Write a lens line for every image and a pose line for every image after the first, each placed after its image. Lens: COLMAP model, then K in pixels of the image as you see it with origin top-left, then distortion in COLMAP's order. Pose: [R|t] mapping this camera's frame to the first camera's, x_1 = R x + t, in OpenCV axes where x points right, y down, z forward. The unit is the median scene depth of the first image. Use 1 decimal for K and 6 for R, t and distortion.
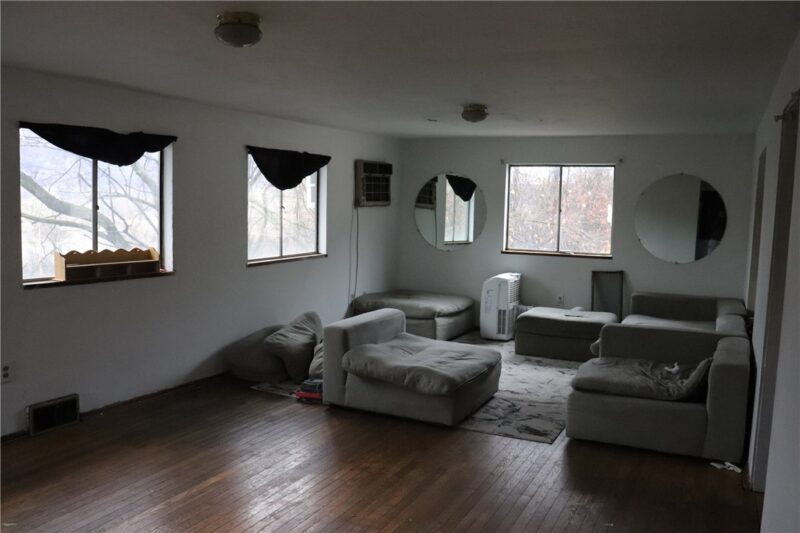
lens RADIAL K [[668.9, 0, 400.0], [0, 668.9, 266.5], [0, 0, 1]] dist [-0.168441, 0.181839]
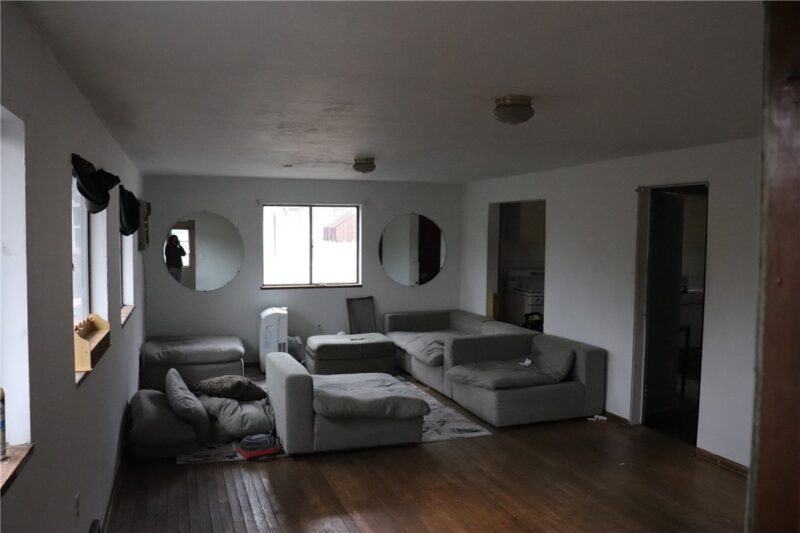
lens RADIAL K [[668.9, 0, 400.0], [0, 668.9, 266.5], [0, 0, 1]] dist [-0.168441, 0.181839]
pose [[0.694776, -0.052673, 0.717295, -0.471627], [0.078590, 0.996903, -0.002918, -0.038240], [-0.714920, 0.058399, 0.696763, 0.132906]]
